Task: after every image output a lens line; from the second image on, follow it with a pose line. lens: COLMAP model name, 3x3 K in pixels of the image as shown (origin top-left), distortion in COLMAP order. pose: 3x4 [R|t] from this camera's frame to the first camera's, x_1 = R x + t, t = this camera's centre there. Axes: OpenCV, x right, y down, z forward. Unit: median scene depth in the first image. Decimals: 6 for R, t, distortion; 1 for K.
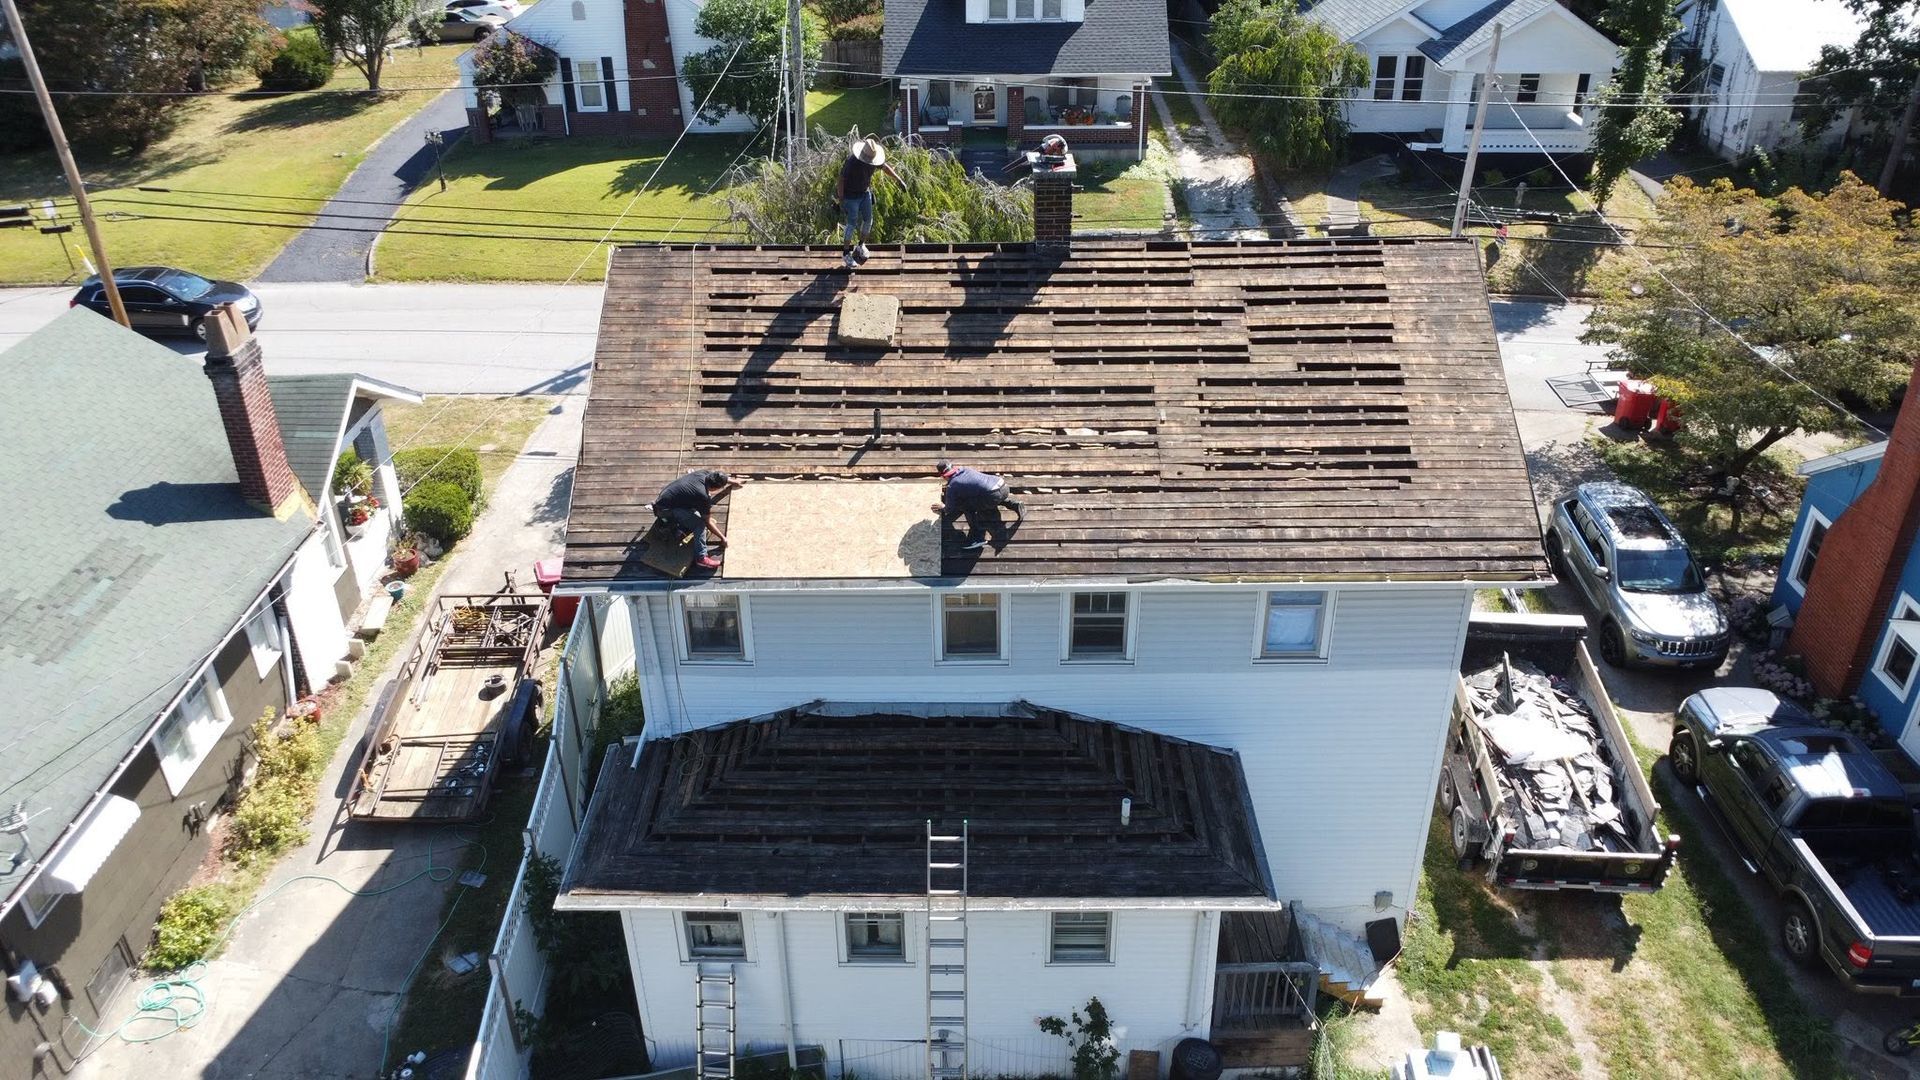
lens RADIAL K [[1368.7, 0, 960.0], [0, 1368.7, 540.0], [0, 0, 1]] dist [-0.030626, 0.000761]
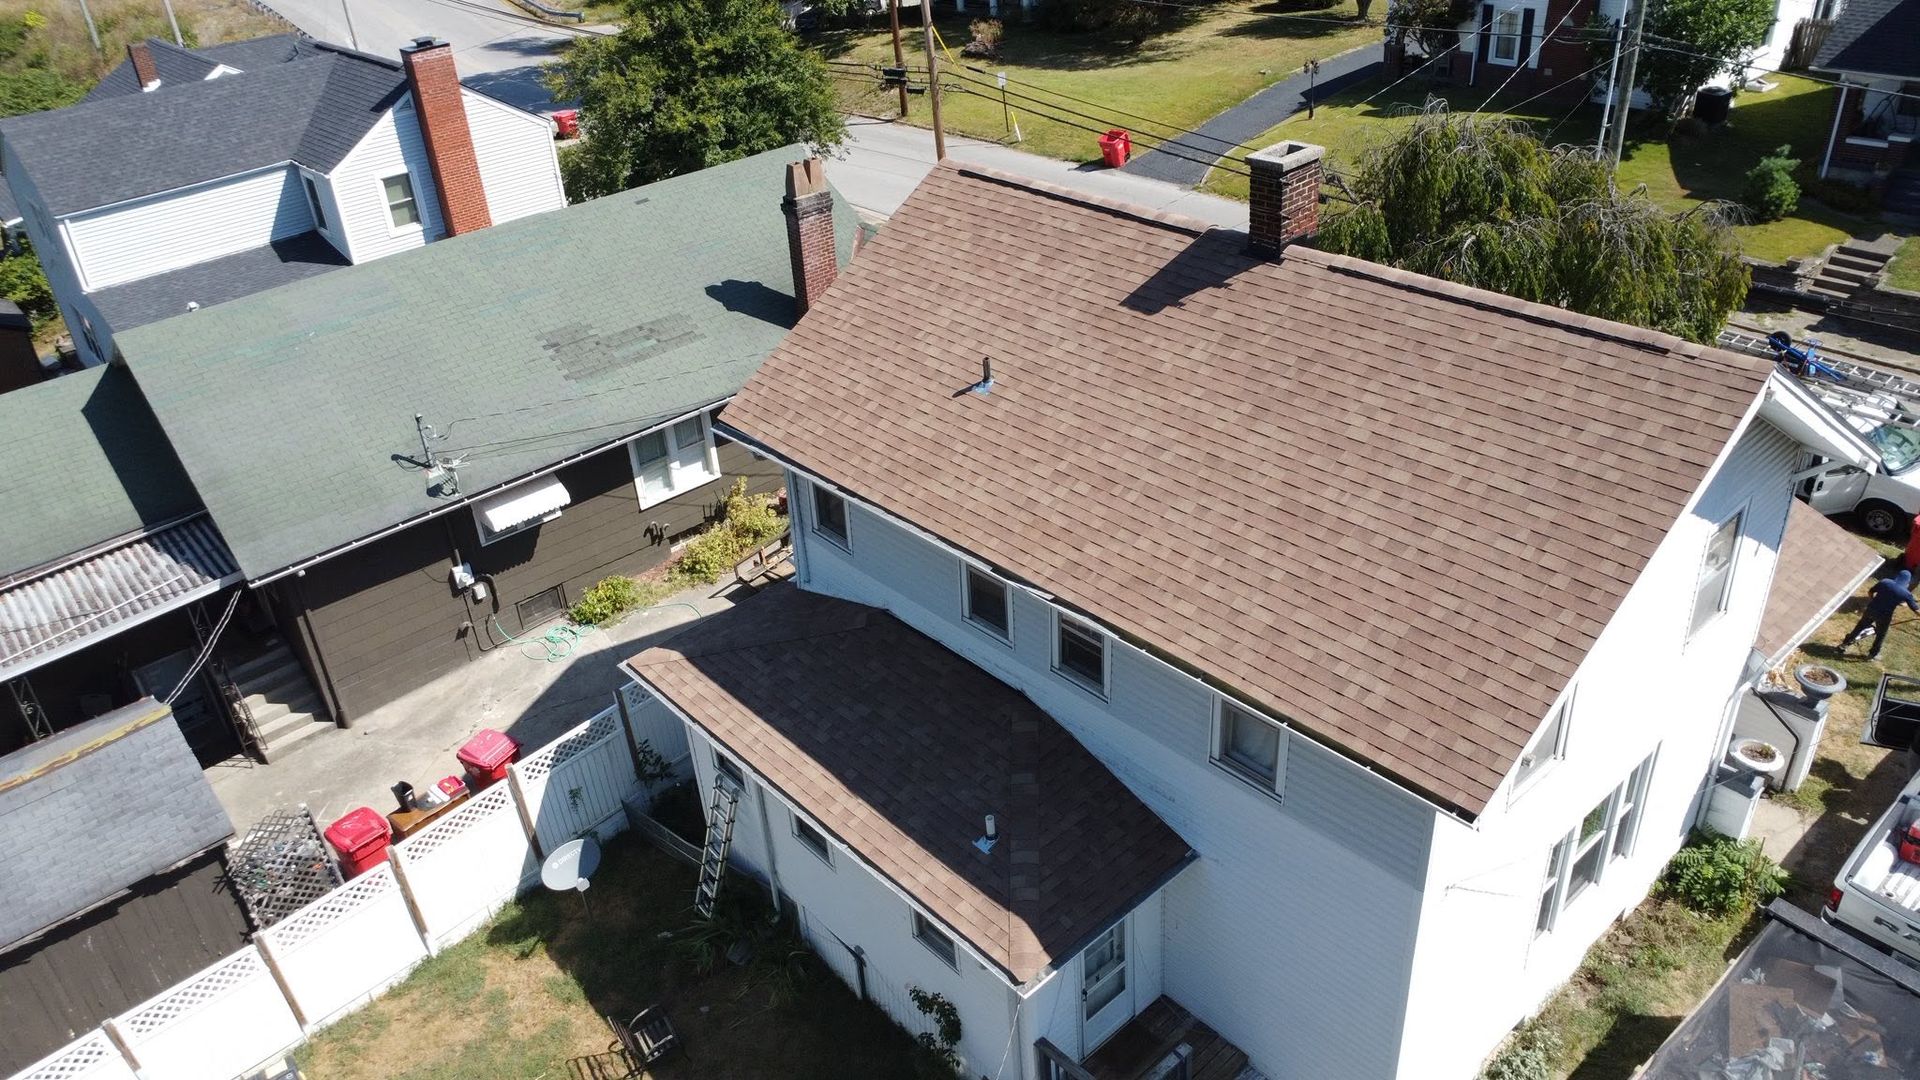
lens RADIAL K [[1368.7, 0, 960.0], [0, 1368.7, 540.0], [0, 0, 1]] dist [-0.030626, 0.000761]
pose [[0.674081, 0.350421, -0.650246, 0.530395], [-0.323229, 0.931486, 0.166905, -0.111140], [0.664182, 0.097671, 0.741163, 0.221486]]
